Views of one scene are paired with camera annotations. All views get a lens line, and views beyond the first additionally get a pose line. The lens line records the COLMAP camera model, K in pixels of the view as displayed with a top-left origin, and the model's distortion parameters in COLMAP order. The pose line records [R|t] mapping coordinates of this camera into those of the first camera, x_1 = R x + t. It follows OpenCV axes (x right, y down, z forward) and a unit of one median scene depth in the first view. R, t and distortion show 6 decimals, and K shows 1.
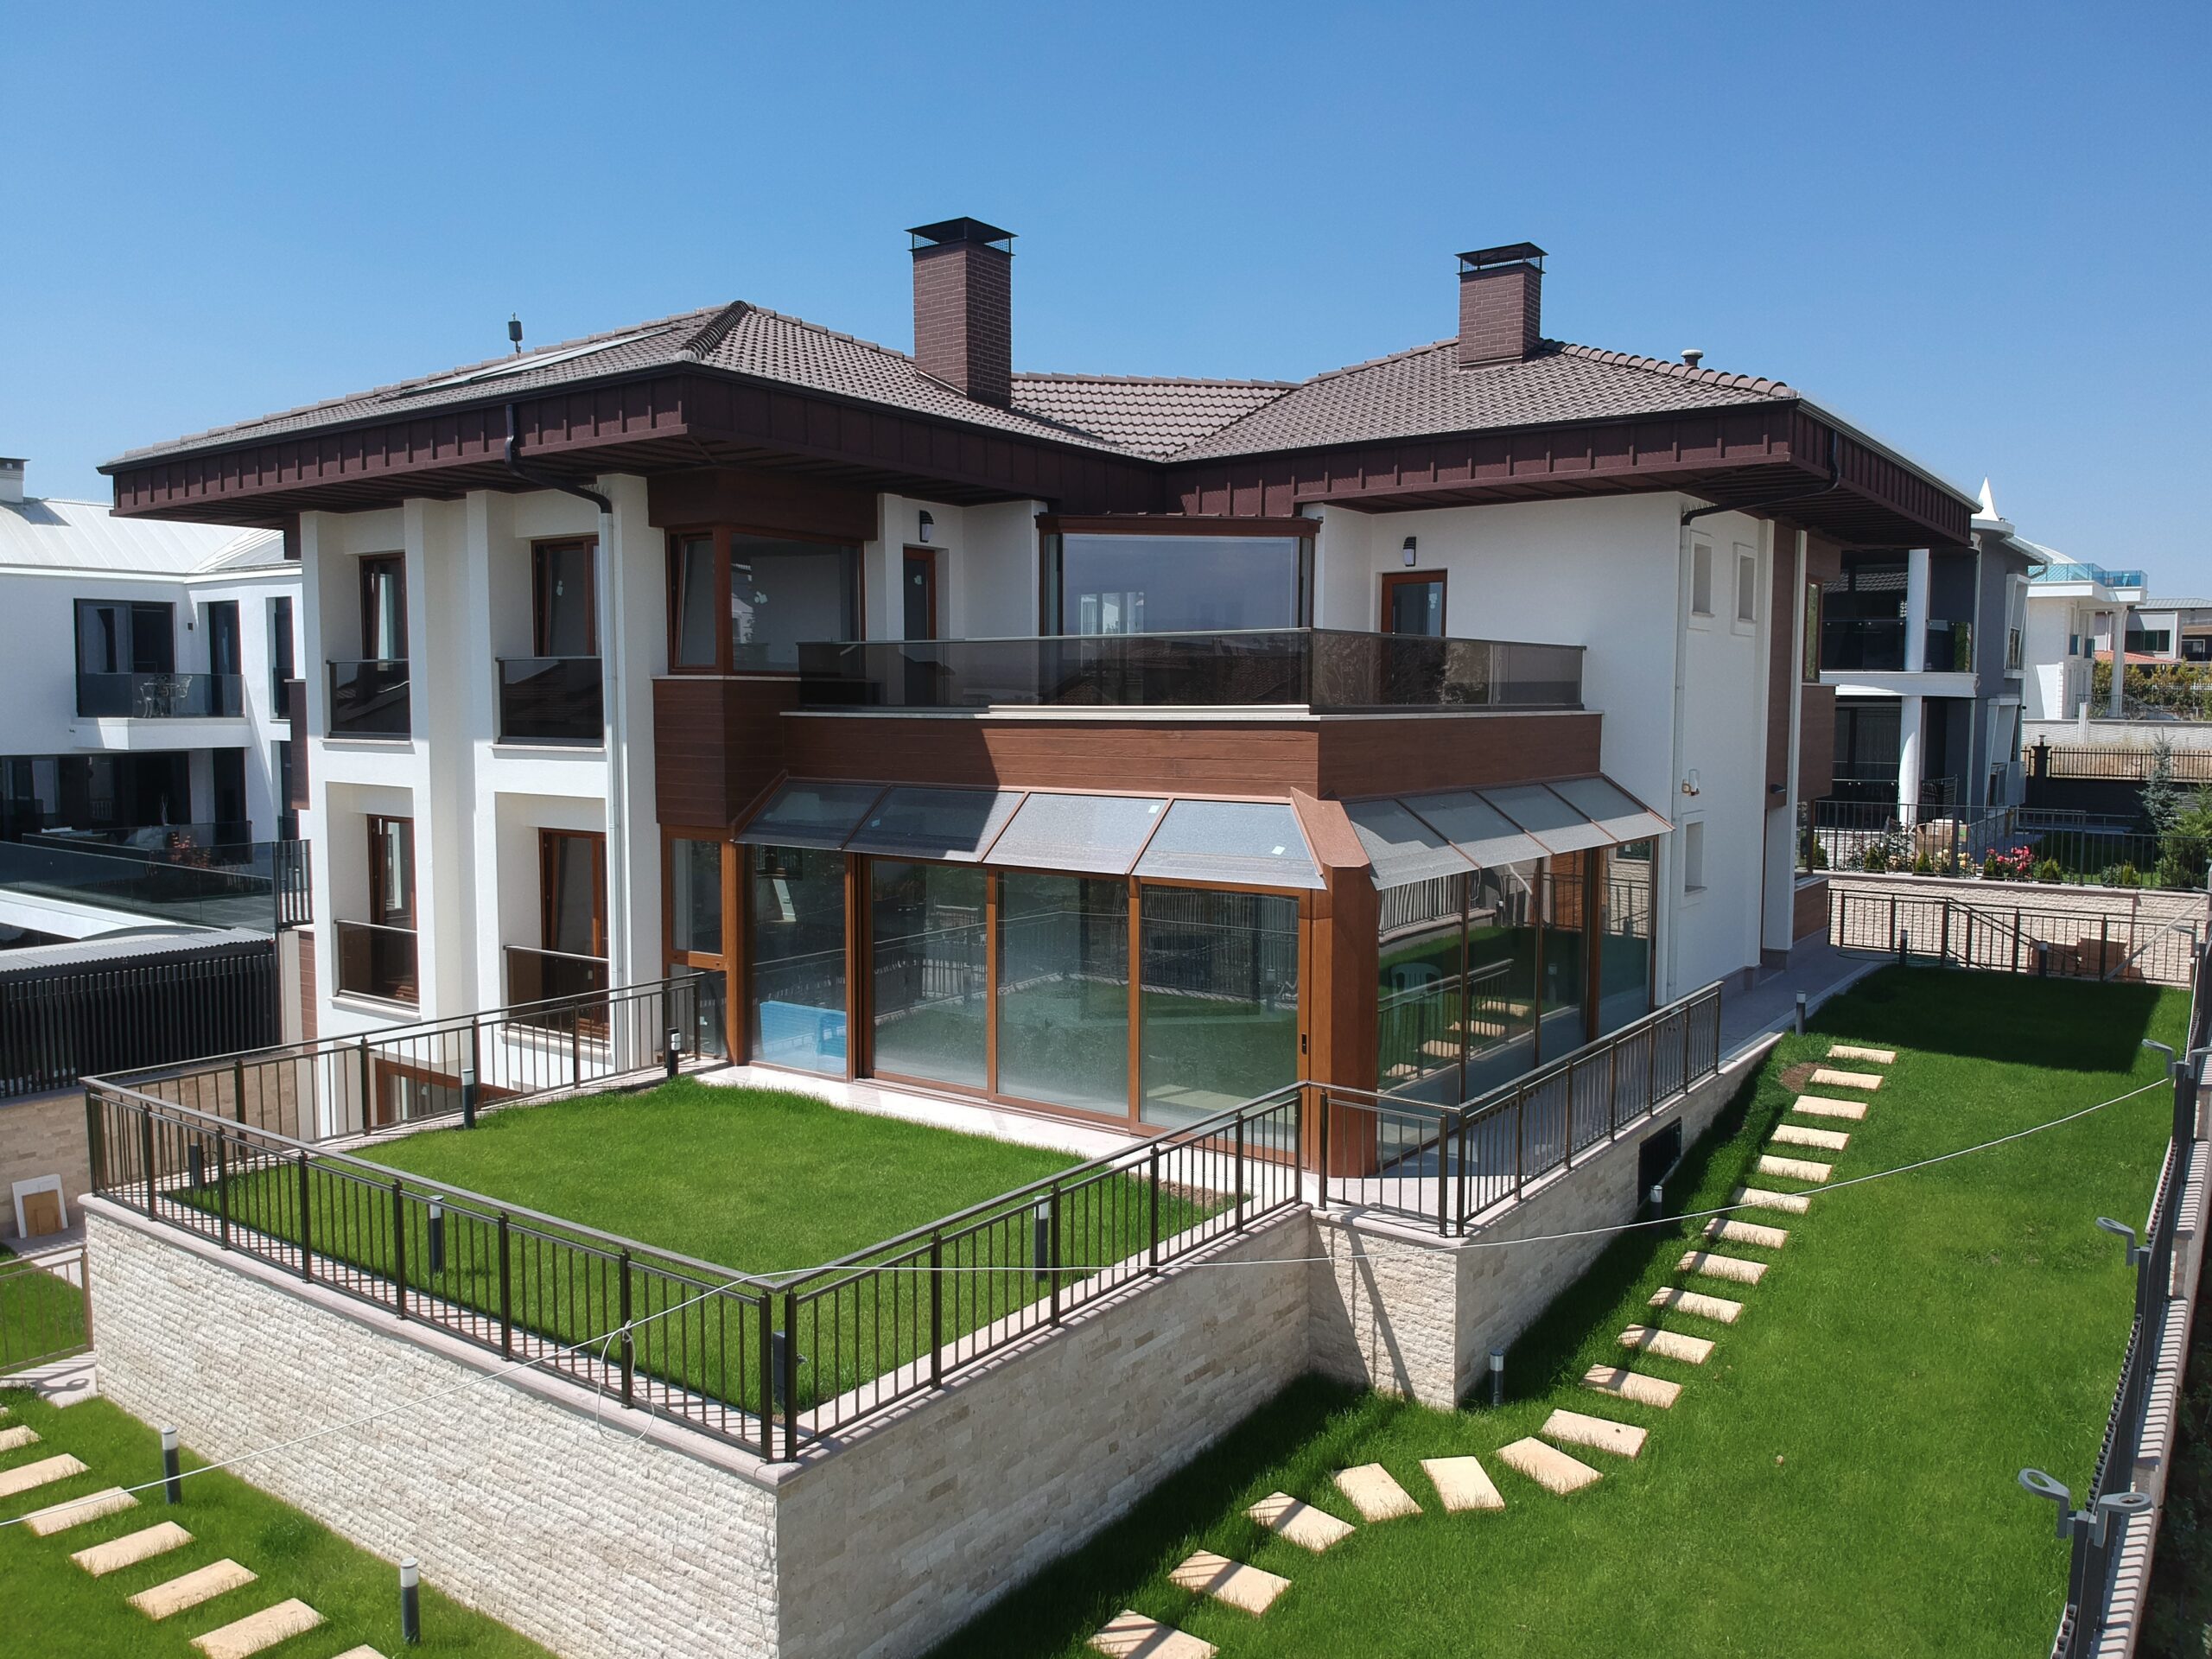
lens RADIAL K [[1621.3, 0, 1108.5], [0, 1621.3, 825.2], [0, 0, 1]] dist [0.069517, -0.132463]
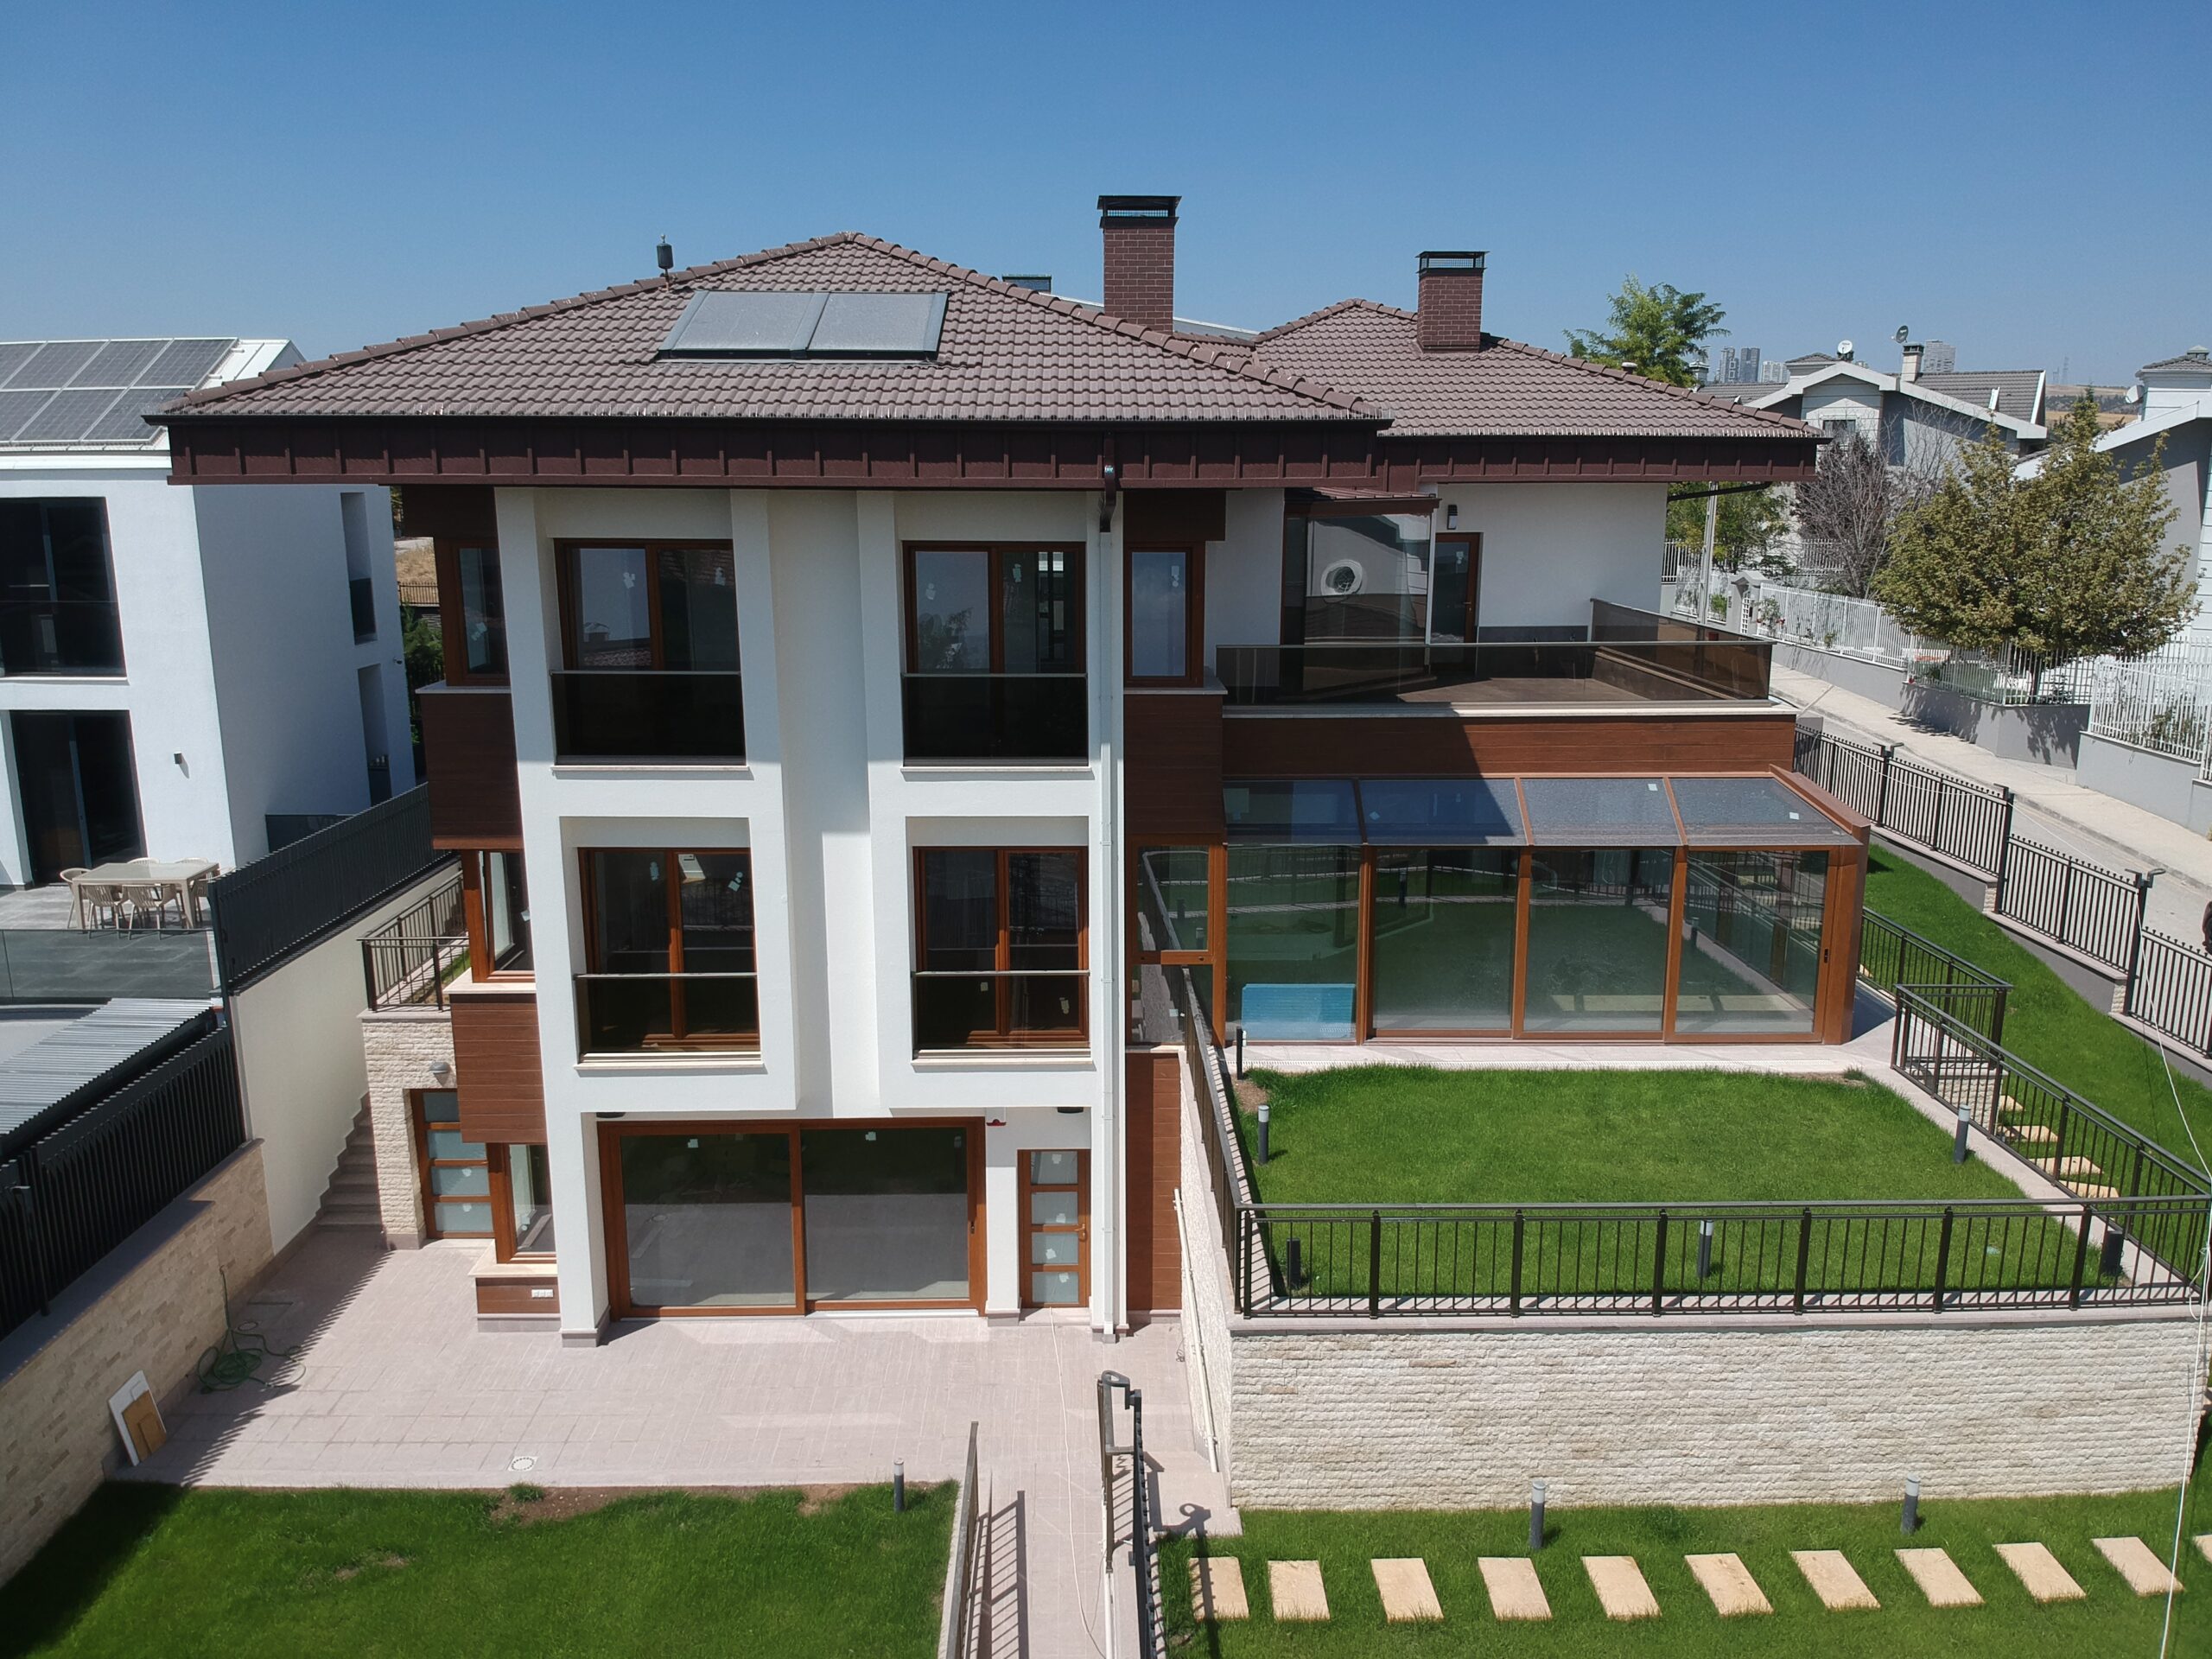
lens RADIAL K [[1621.3, 0, 1095.1], [0, 1621.3, 816.5], [0, 0, 1]] dist [0.069517, -0.132463]
pose [[0.804256, -0.123019, 0.581412, -0.904264], [0.047375, 0.988498, 0.143621, -0.162388], [-0.592392, -0.087963, 0.800833, 0.207968]]
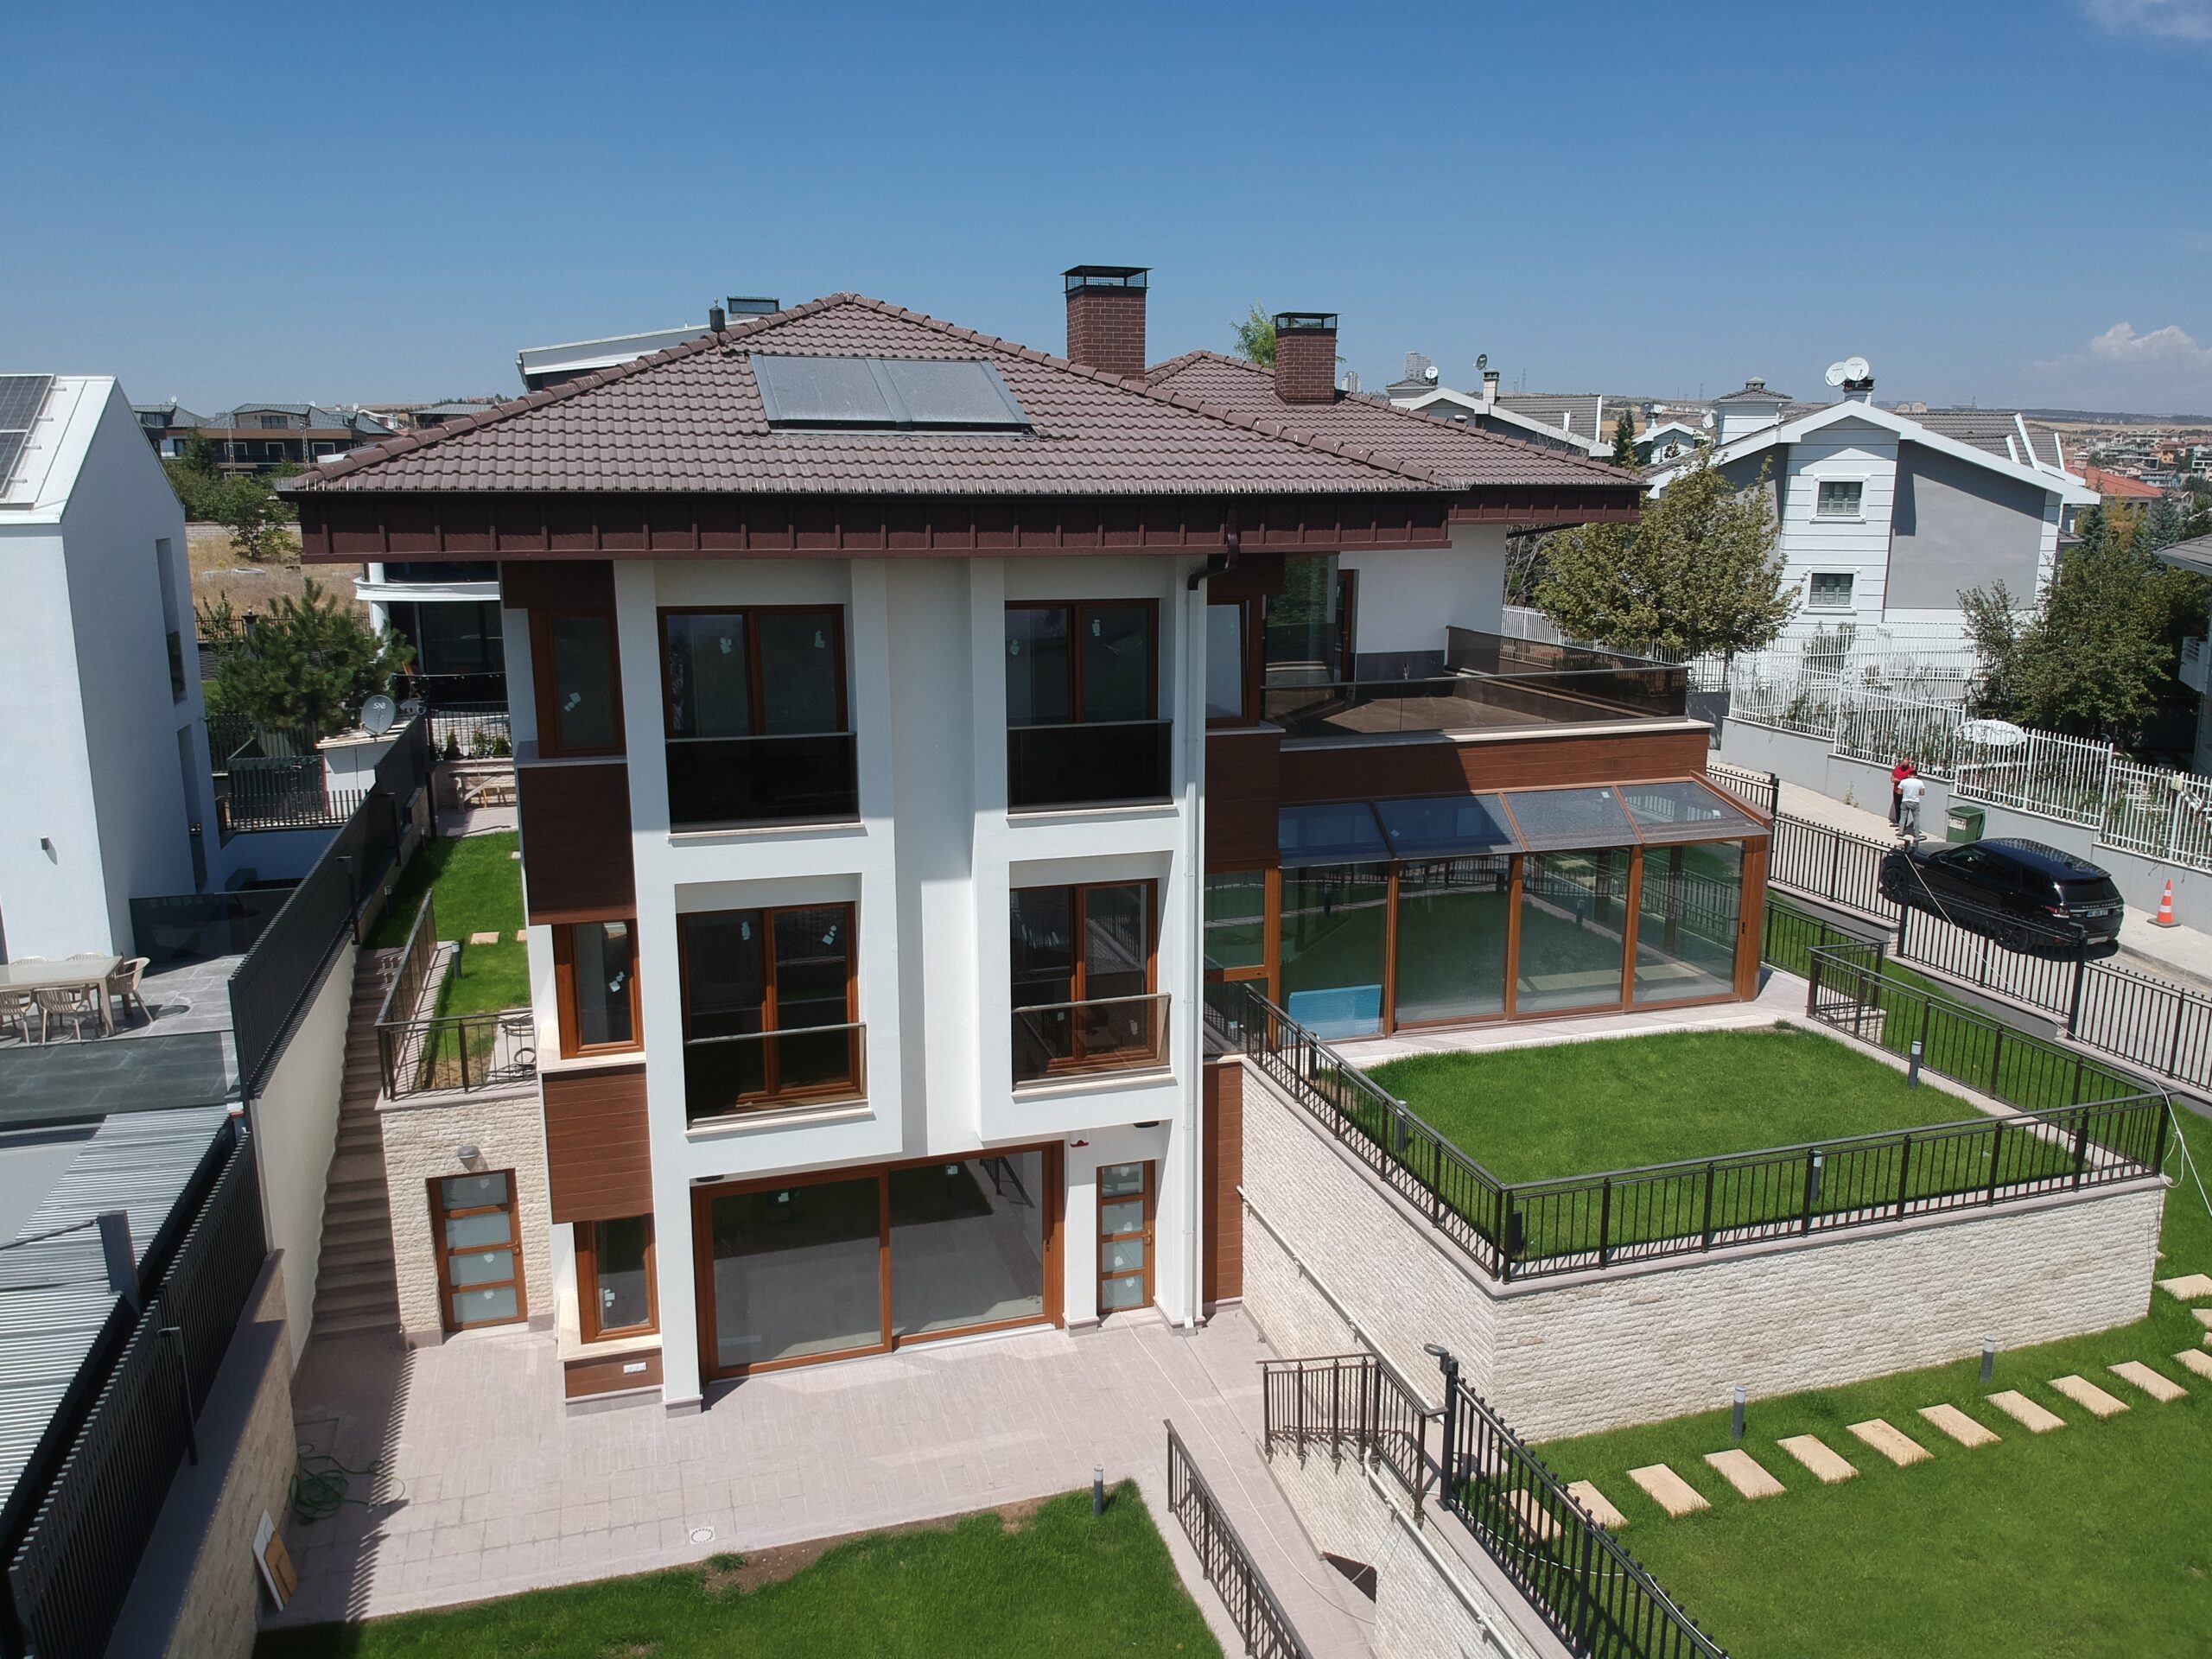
lens RADIAL K [[1621.3, 0, 1098.0], [0, 1621.3, 810.3], [0, 0, 1]] dist [0.069517, -0.132463]
pose [[0.611459, -0.161327, 0.774656, -1.195098], [0.063243, 0.985827, 0.155385, -0.217676], [-0.788745, -0.046020, 0.612996, 0.392061]]
